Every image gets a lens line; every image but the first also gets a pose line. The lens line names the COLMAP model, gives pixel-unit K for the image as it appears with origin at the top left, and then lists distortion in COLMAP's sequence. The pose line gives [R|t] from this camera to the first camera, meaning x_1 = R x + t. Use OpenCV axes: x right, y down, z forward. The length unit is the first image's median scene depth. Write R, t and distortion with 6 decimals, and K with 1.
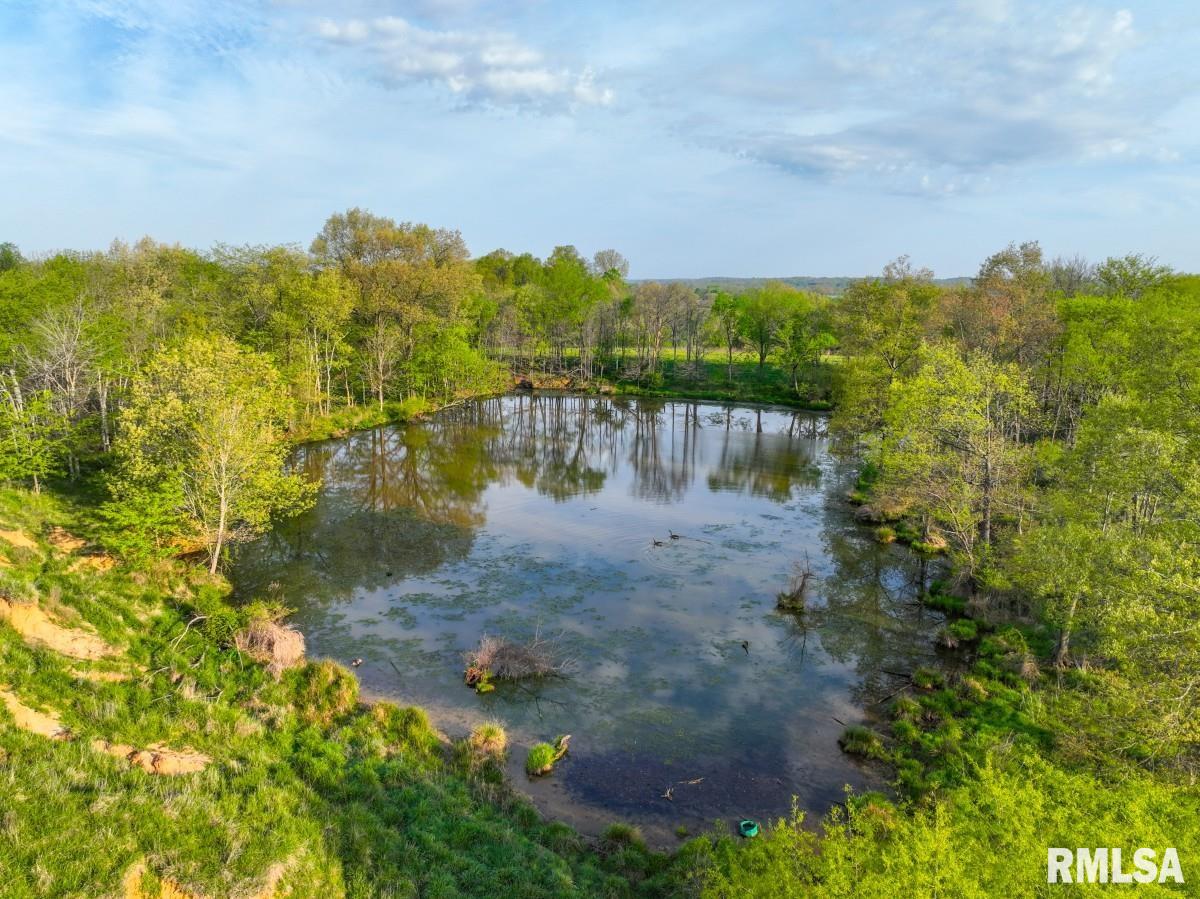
lens RADIAL K [[827.3, 0, 600.0], [0, 827.3, 449.5], [0, 0, 1]] dist [-0.005747, 0.023346]
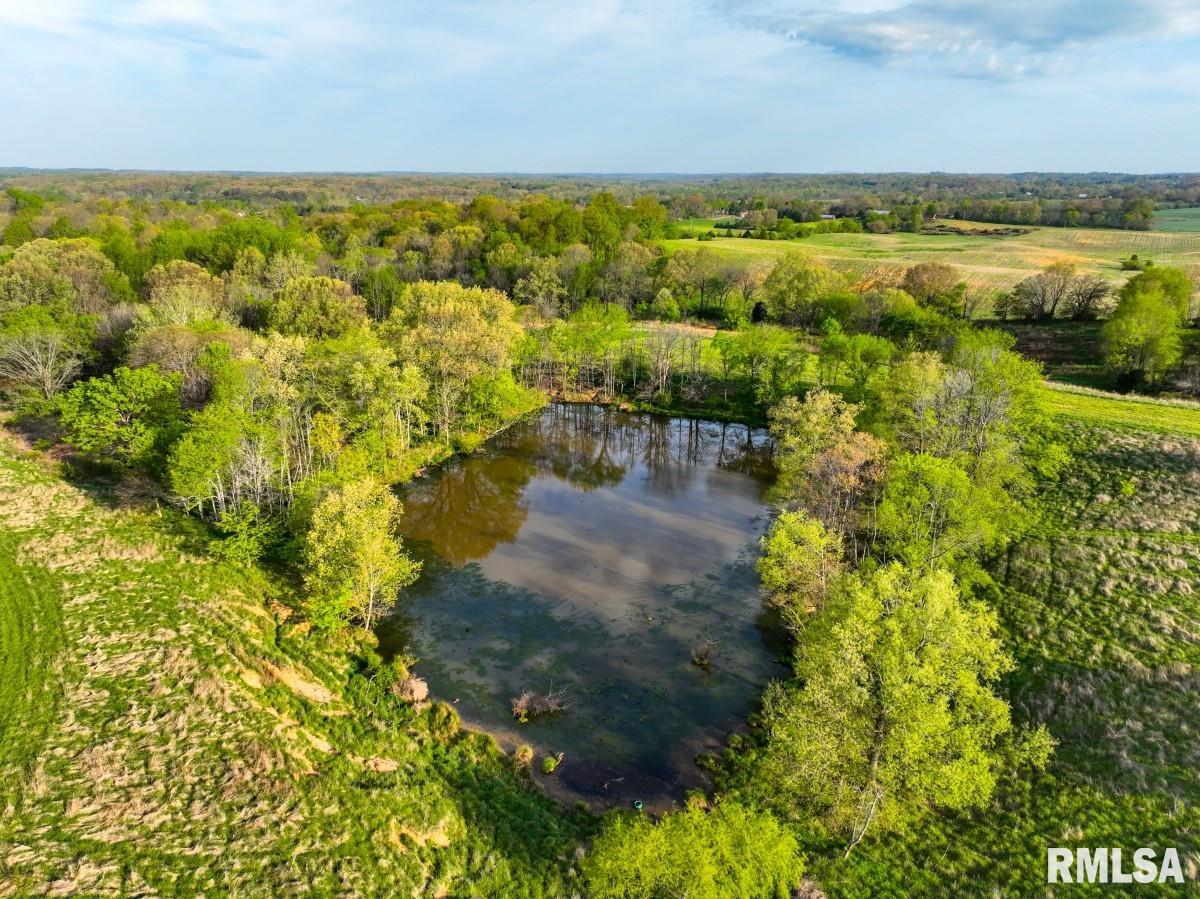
lens RADIAL K [[827.3, 0, 600.0], [0, 827.3, 449.5], [0, 0, 1]] dist [-0.005747, 0.023346]
pose [[0.998477, 0.009867, -0.054284, 0.148183], [-0.003257, 0.992704, 0.120531, -0.609814], [0.055077, -0.120170, 0.991224, -0.886280]]
